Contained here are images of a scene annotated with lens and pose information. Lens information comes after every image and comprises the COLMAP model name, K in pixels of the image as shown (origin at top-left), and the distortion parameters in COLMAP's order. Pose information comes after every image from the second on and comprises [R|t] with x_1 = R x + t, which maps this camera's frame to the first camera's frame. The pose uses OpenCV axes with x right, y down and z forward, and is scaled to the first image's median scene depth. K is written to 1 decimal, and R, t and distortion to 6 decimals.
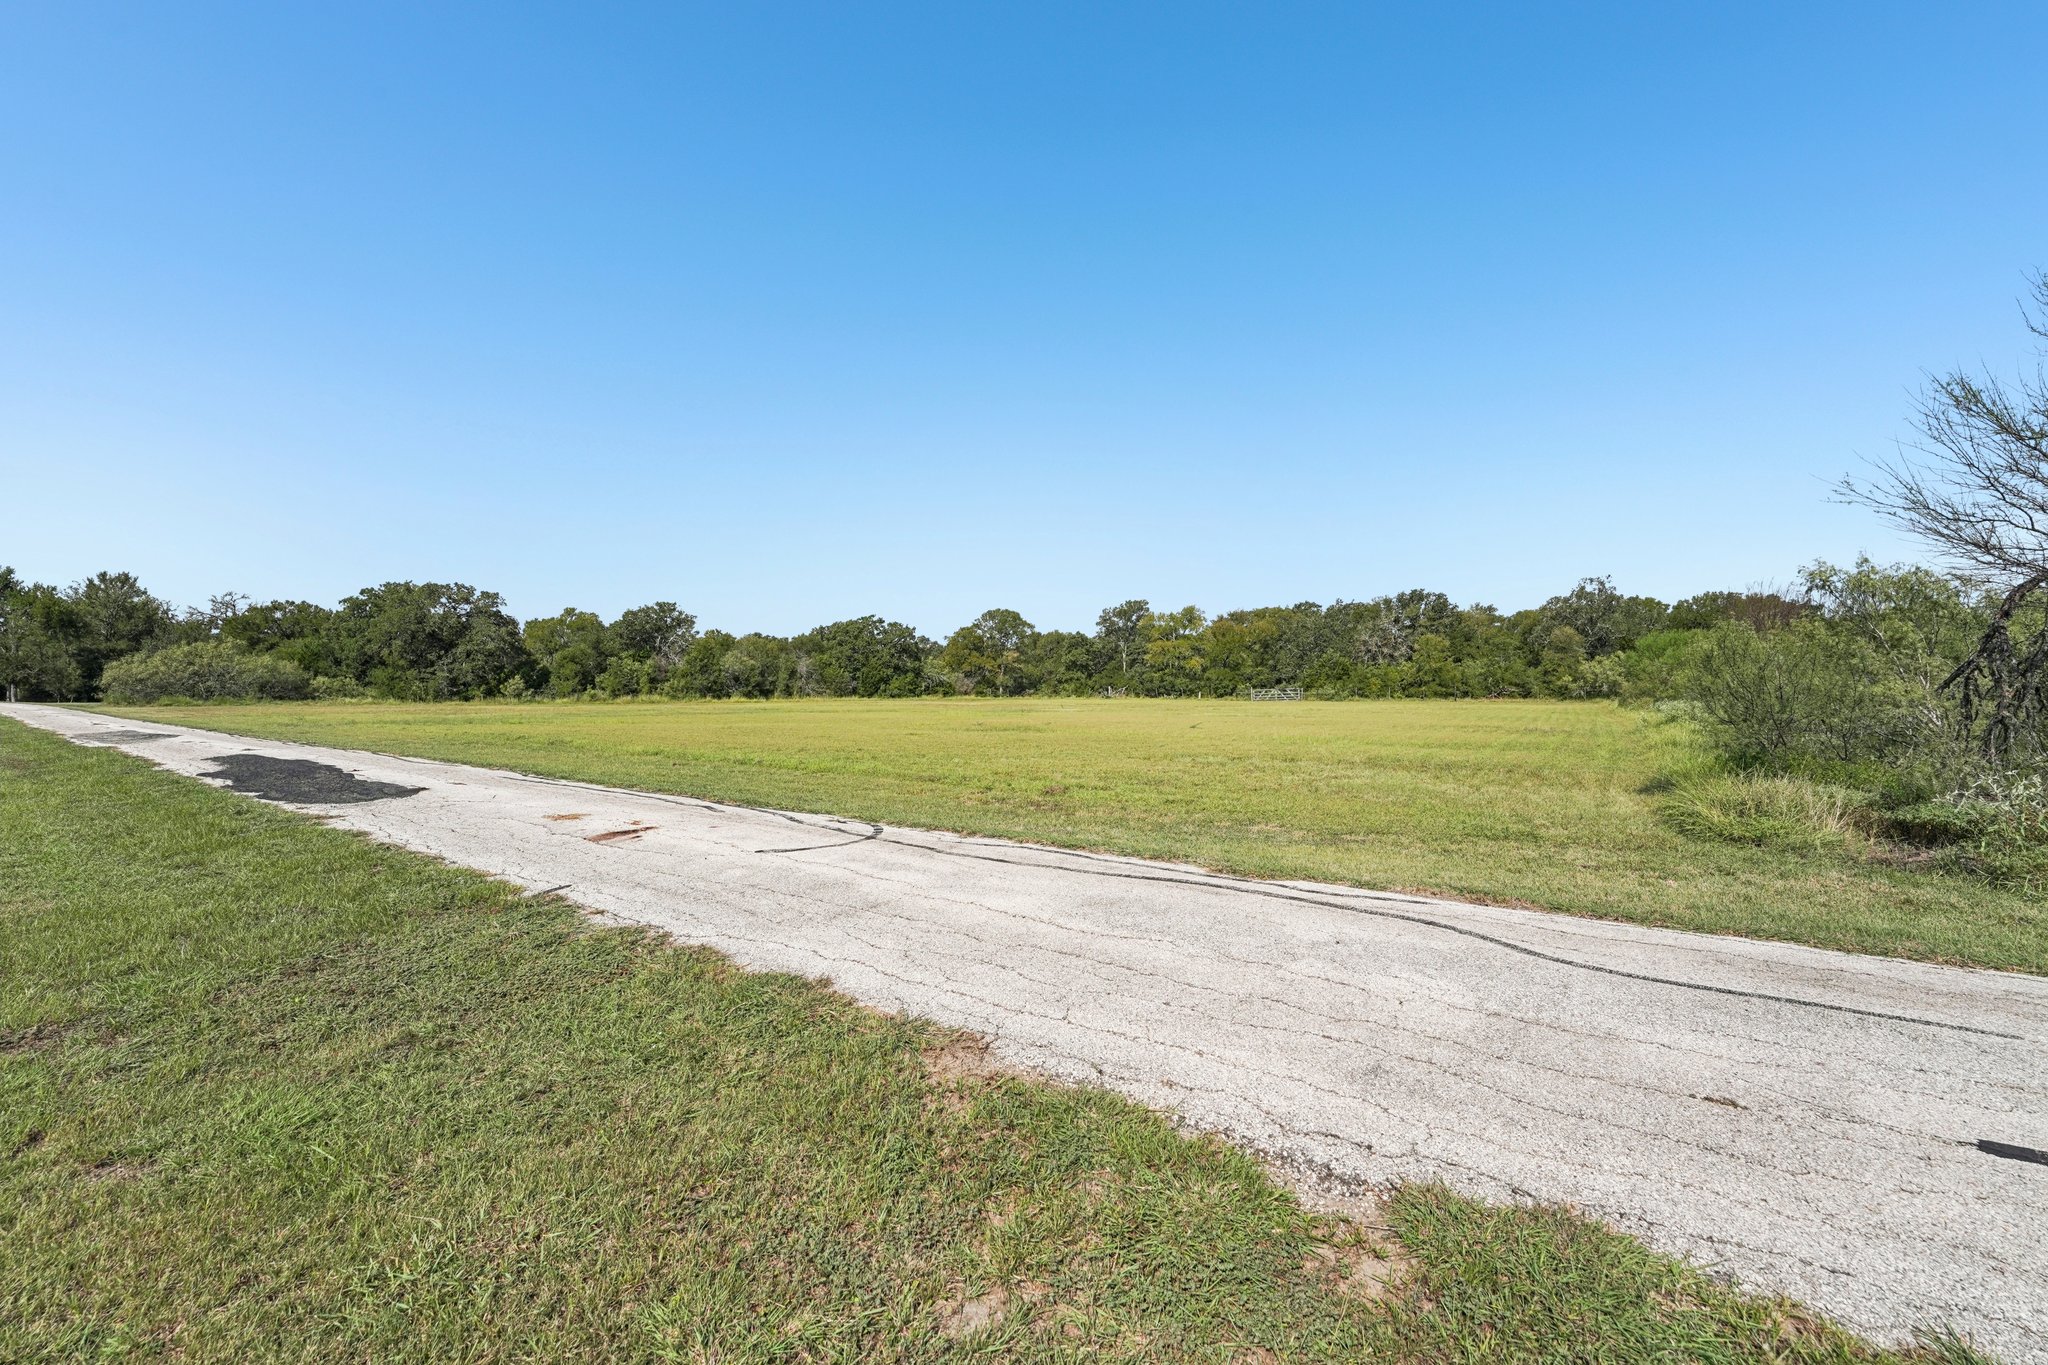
lens RADIAL K [[837.2, 0, 1026.6], [0, 837.2, 680.9], [0, 0, 1]] dist [-0.022909, -0.000248]
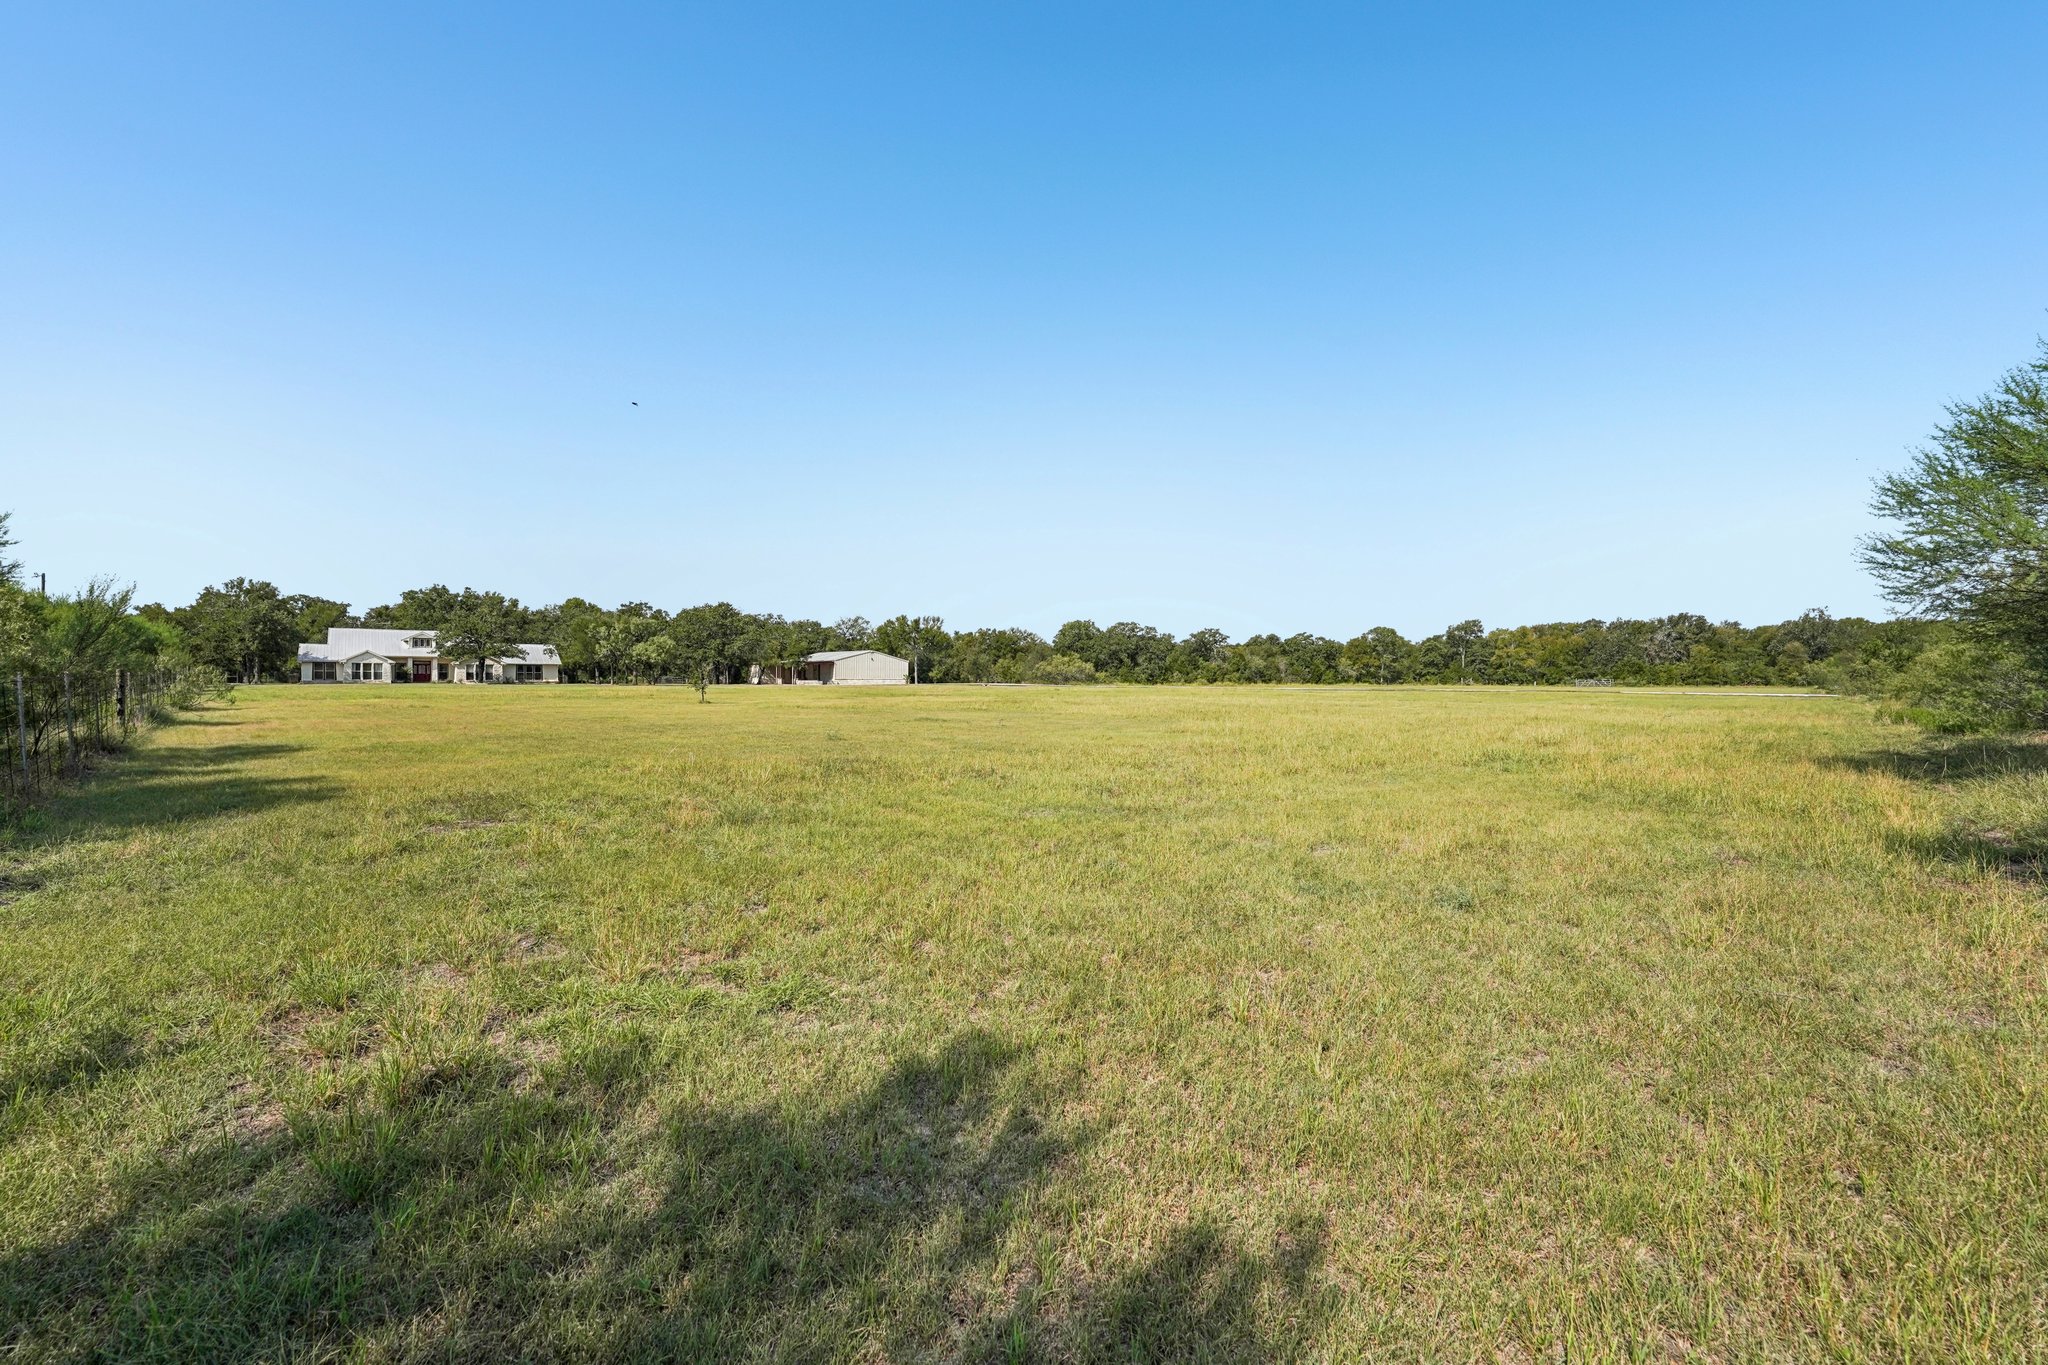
lens RADIAL K [[837.2, 0, 1030.8], [0, 837.2, 682.5], [0, 0, 1]] dist [-0.022909, -0.000248]
pose [[0.984954, 0.003863, -0.172775, -0.426141], [-0.001258, 0.999884, 0.015187, -0.006400], [0.172813, -0.014741, 0.984844, -0.657838]]
